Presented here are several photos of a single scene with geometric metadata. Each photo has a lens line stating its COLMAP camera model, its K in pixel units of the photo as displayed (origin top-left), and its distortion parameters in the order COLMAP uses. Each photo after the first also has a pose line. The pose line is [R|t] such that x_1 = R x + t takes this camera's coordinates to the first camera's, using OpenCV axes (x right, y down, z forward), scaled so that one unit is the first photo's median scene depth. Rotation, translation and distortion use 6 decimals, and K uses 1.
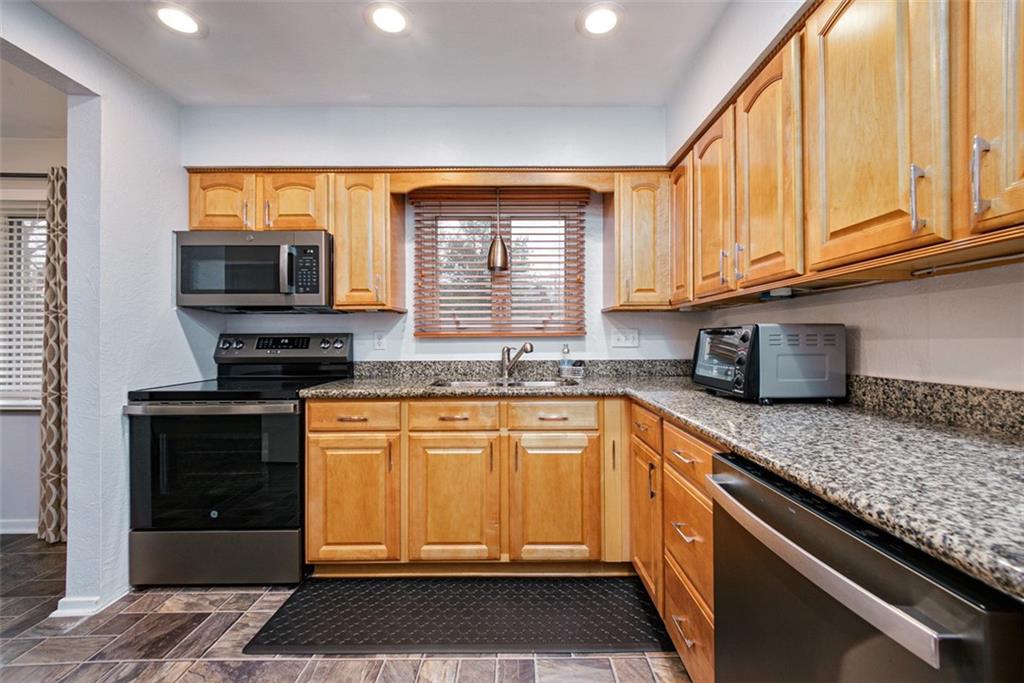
lens RADIAL K [[461.1, 0, 512.0], [0, 461.1, 338.3], [0, 0, 1]] dist [-0.000697, -0.000365]
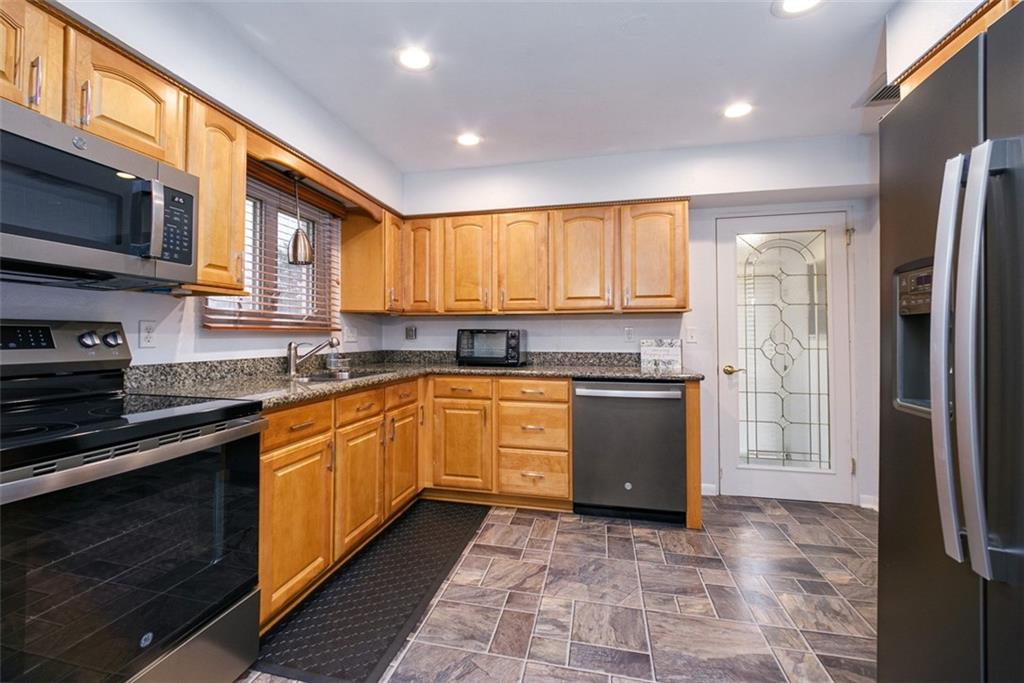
lens RADIAL K [[415.4, 0, 526.9], [0, 415.4, 328.4], [0, 0, 1]] dist [-0.019721, 0.000019]
pose [[0.203771, 0.024526, 0.978711, -0.868081], [-0.006520, 0.999698, -0.023695, 0.007267], [-0.978997, -0.001553, 0.203869, 0.369893]]
